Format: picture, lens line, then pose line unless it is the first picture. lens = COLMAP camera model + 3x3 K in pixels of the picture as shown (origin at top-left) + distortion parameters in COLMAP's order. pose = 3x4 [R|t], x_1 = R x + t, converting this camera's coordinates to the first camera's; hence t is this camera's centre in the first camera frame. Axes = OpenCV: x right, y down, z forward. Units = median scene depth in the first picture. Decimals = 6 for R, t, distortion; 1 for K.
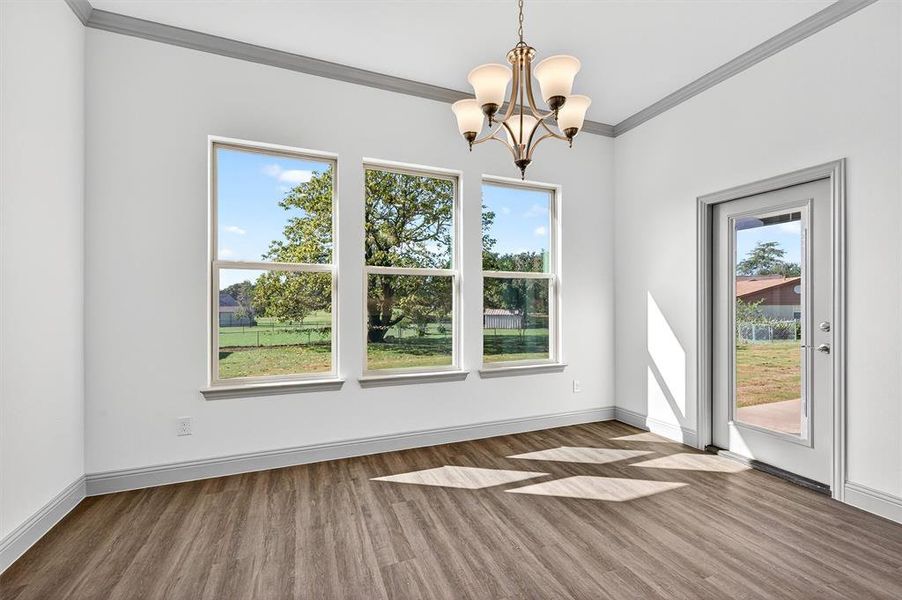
lens RADIAL K [[381.6, 0, 450.3], [0, 381.6, 302.3], [0, 0, 1]] dist [0.001372, 0.000342]
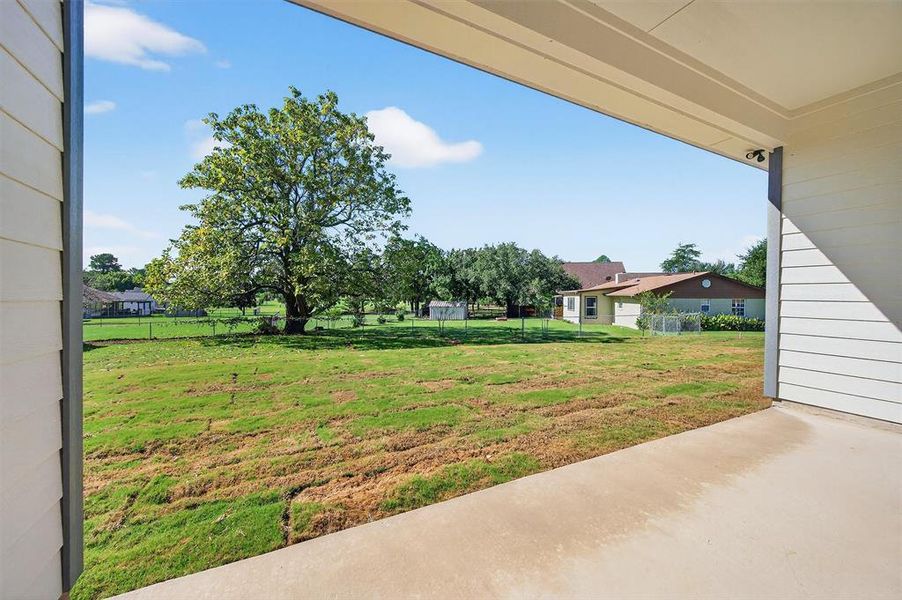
lens RADIAL K [[351.8, 0, 448.8], [0, 351.8, 298.7], [0, 0, 1]] dist [0.003970, 0.000076]
pose [[0.995471, 0.008142, 0.094718, 0.893560], [-0.009012, 0.999921, 0.008754, 0.046221], [-0.094639, -0.009568, 0.995466, 0.789897]]
